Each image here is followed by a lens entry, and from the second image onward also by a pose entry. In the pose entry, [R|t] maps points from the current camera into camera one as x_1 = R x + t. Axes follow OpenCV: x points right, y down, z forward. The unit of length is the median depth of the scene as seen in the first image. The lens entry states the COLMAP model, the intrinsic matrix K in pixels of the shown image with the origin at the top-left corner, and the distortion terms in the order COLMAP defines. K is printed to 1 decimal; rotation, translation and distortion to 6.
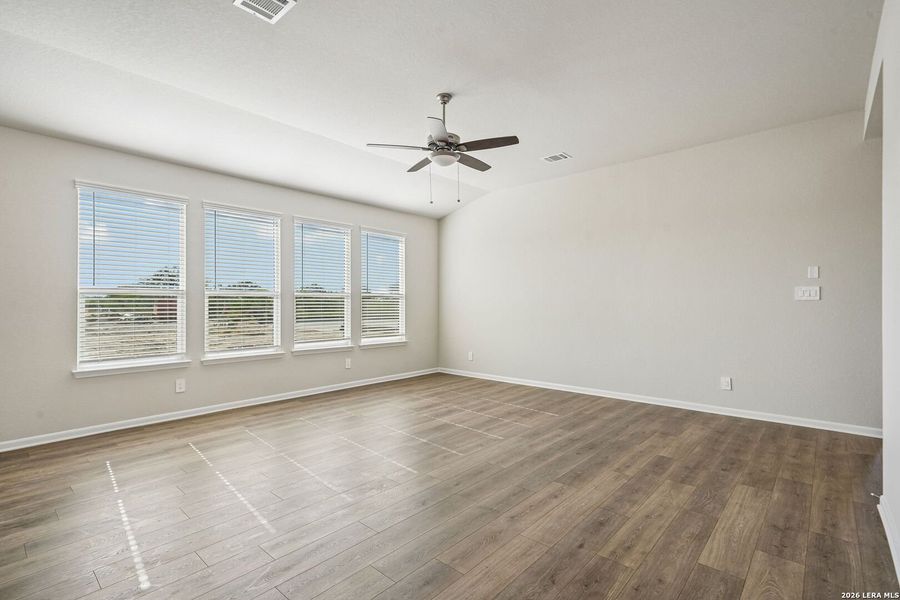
lens RADIAL K [[417.4, 0, 448.8], [0, 417.4, 304.7], [0, 0, 1]] dist [0.001215, 0.000320]
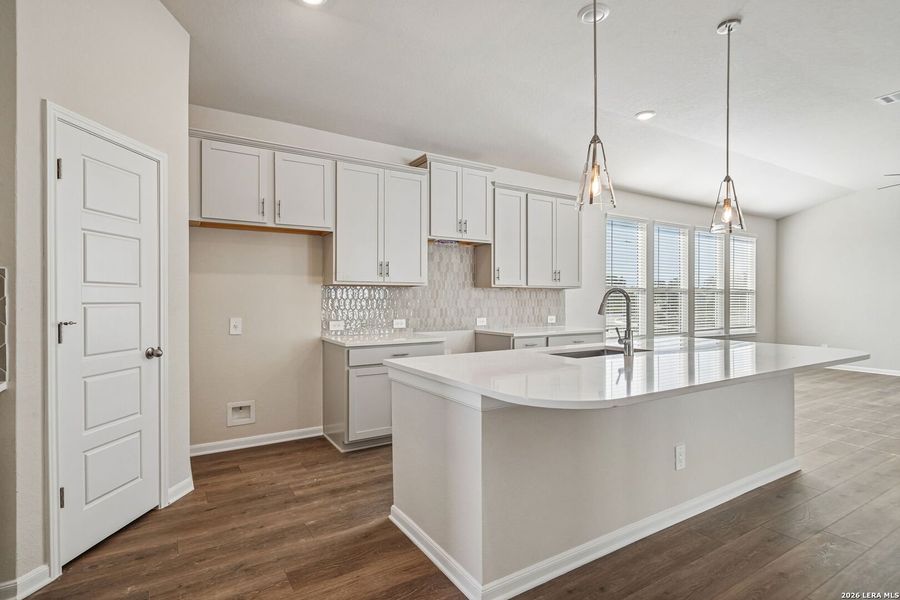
lens RADIAL K [[447.3, 0, 449.5], [0, 447.3, 303.9], [0, 0, 1]] dist [0.022738, 0.000336]
pose [[0.960788, 0.009401, -0.277125, -1.373123], [-0.005193, 0.999860, 0.015914, -0.008289], [0.277236, -0.013851, 0.960702, -0.912187]]
